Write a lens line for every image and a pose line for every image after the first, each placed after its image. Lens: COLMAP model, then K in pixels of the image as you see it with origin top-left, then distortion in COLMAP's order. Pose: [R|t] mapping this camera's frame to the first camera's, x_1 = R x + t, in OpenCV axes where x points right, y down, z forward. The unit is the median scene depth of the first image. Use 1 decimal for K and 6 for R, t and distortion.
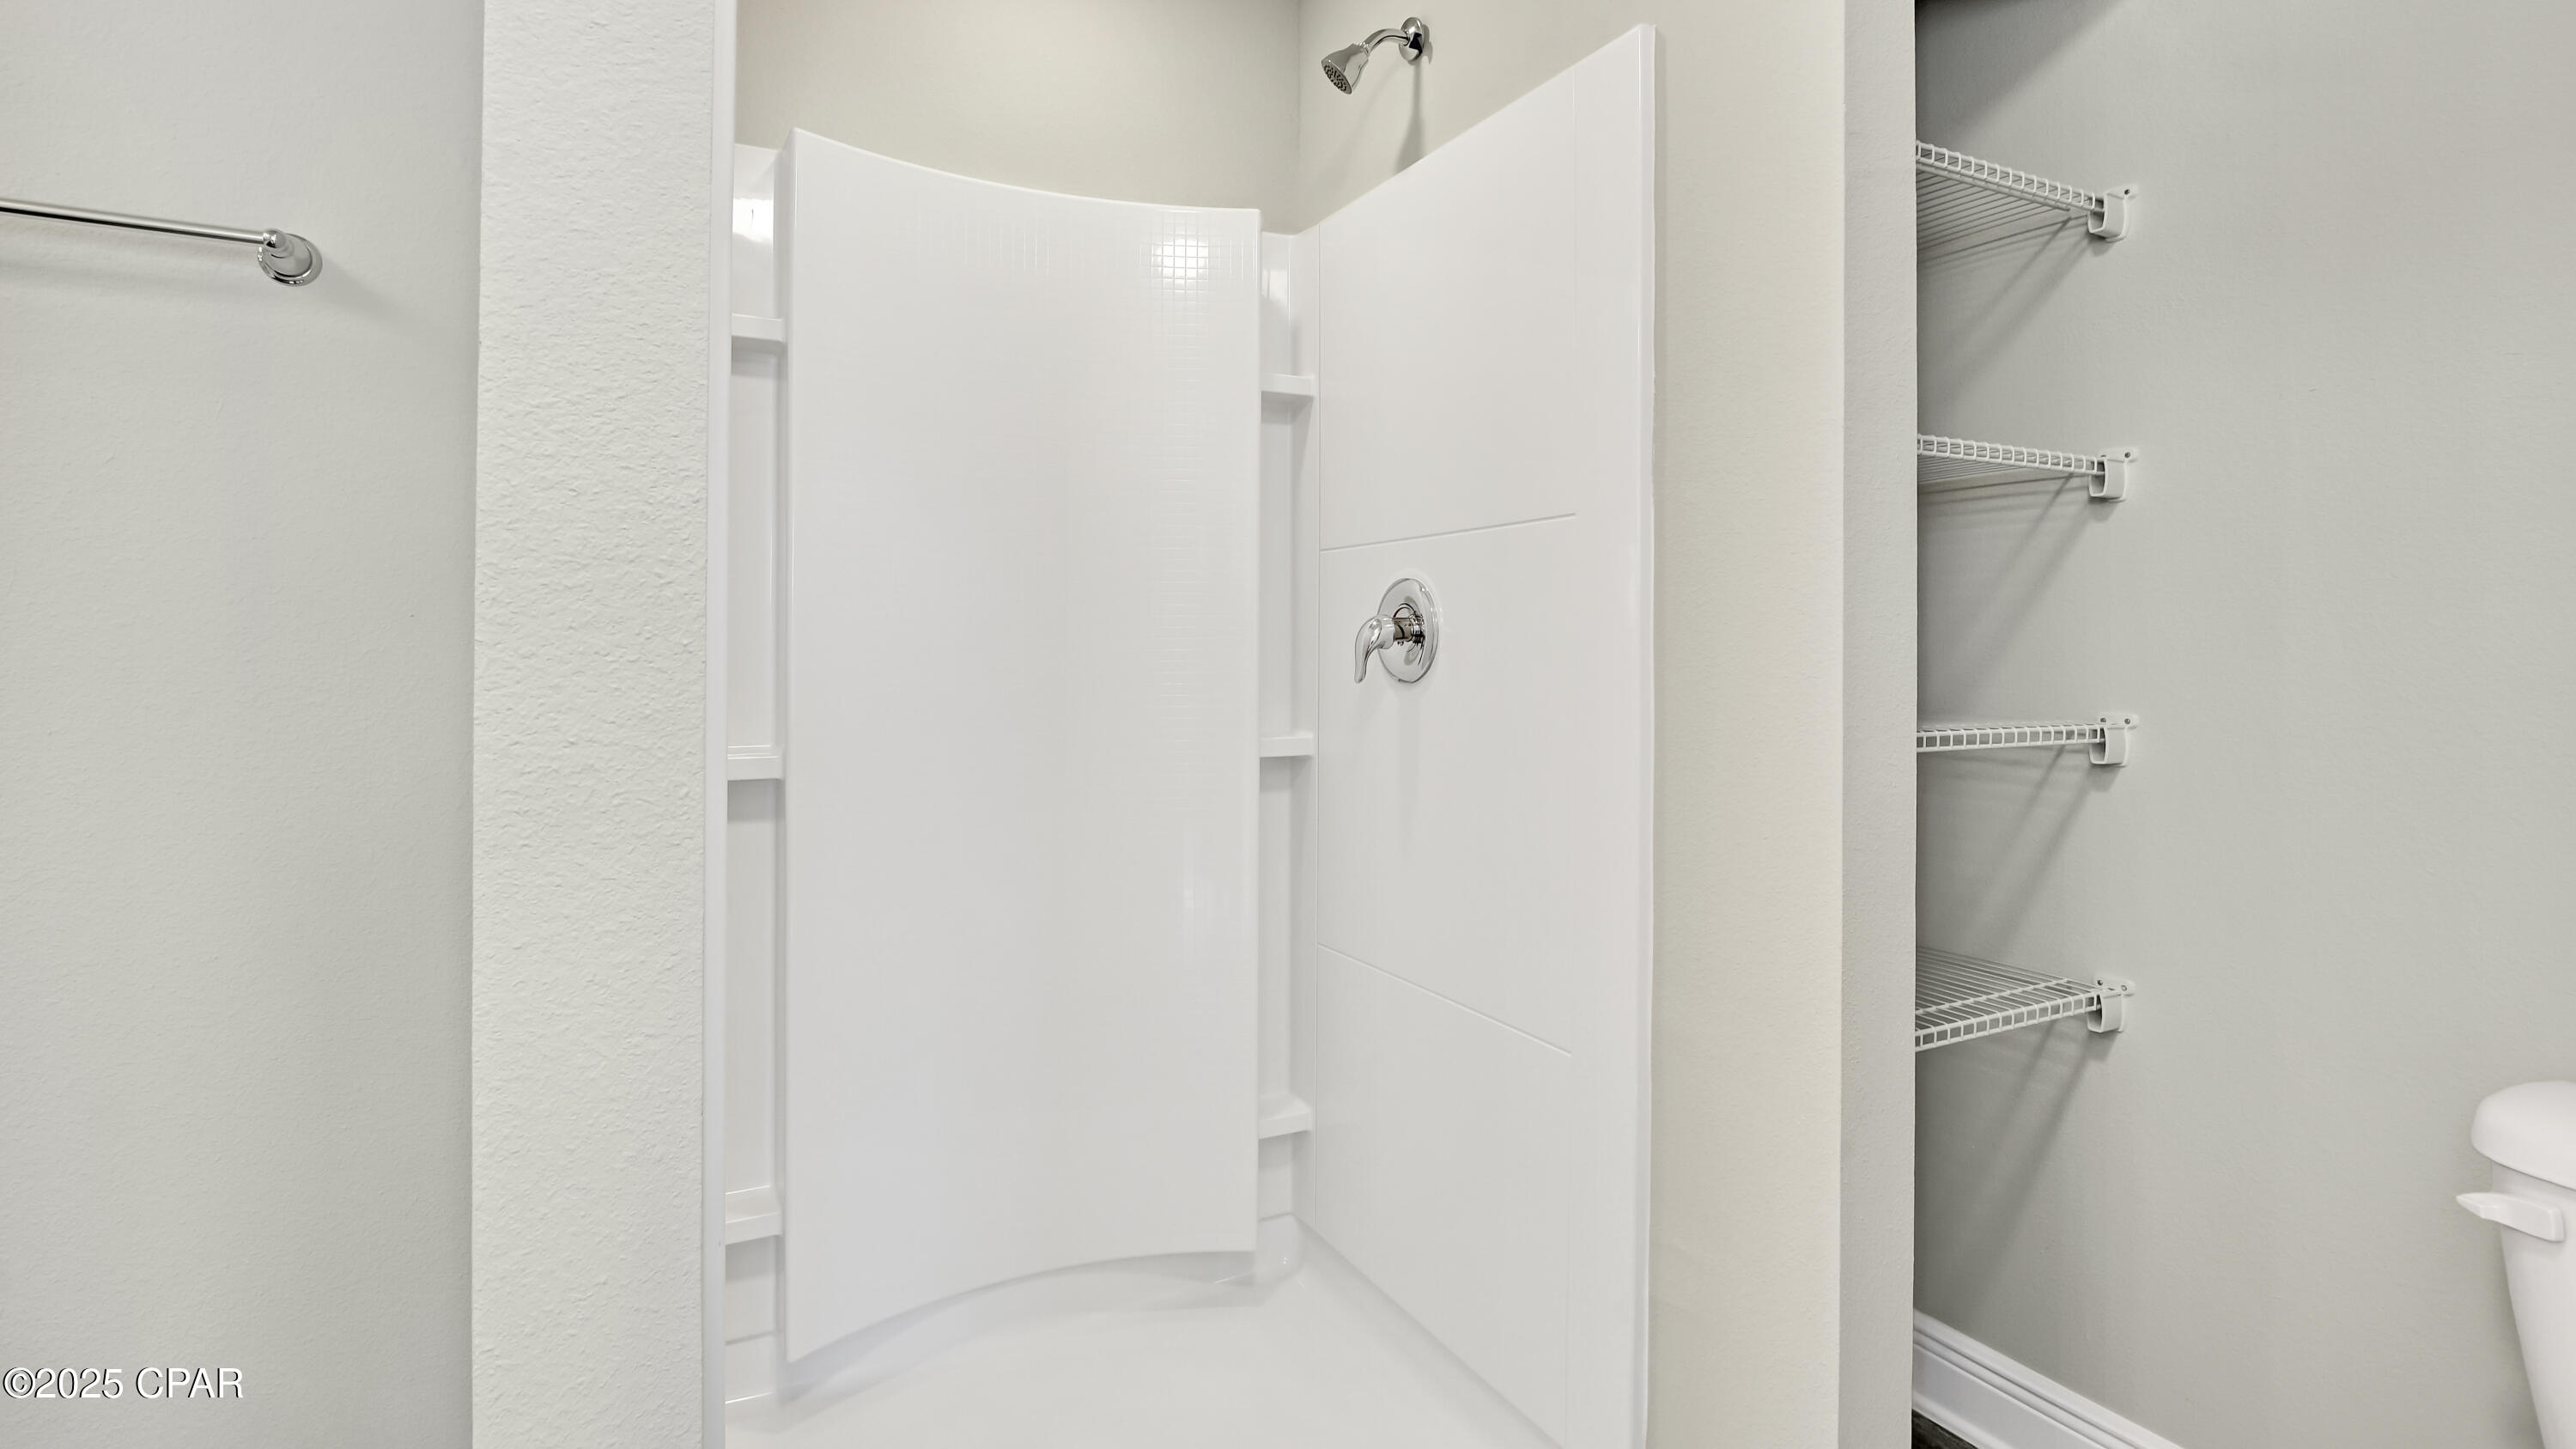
lens RADIAL K [[1231.0, 0, 1285.1], [0, 1231.0, 643.5], [0, 0, 1]] dist [-0.024073, 0.005412]
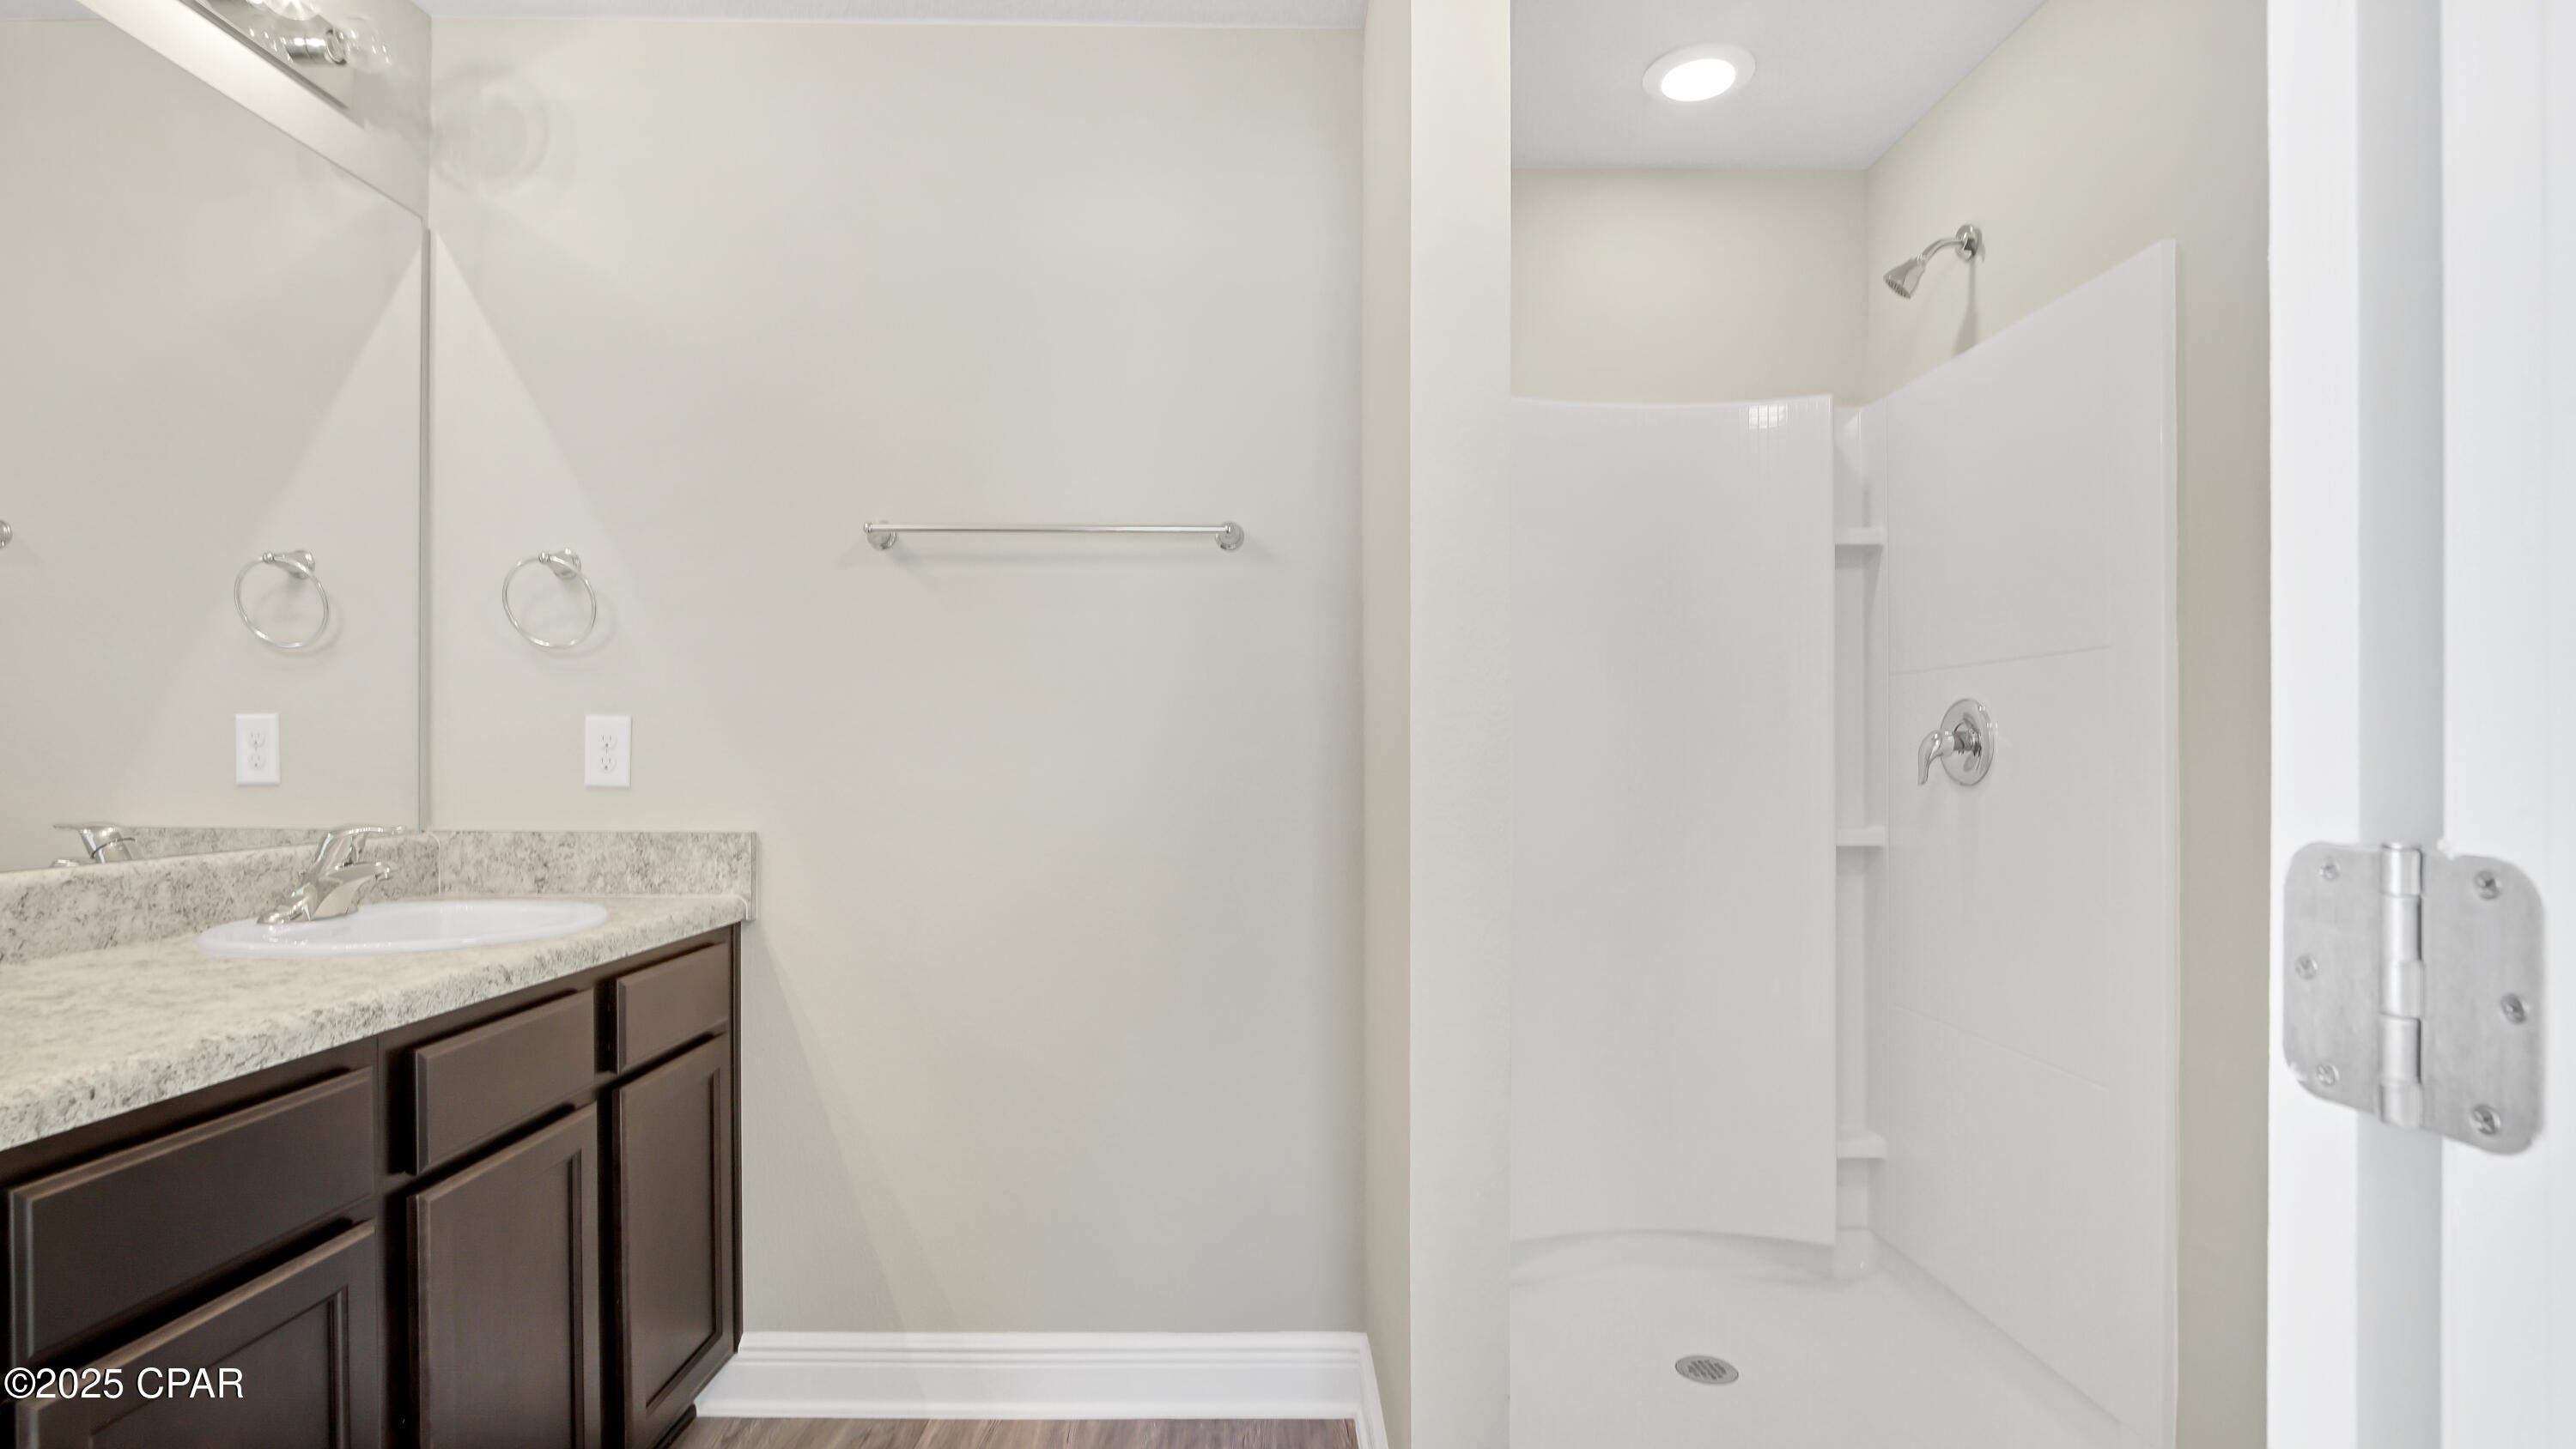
lens RADIAL K [[1224.2, 0, 1320.4], [0, 1224.2, 734.4], [0, 0, 1]] dist [-0.021674, 0.001058]
pose [[0.906157, -0.010116, -0.422821, 0.028792], [0.003056, 0.999844, -0.017372, 0.000938], [0.422931, 0.014450, 0.906047, -0.325861]]
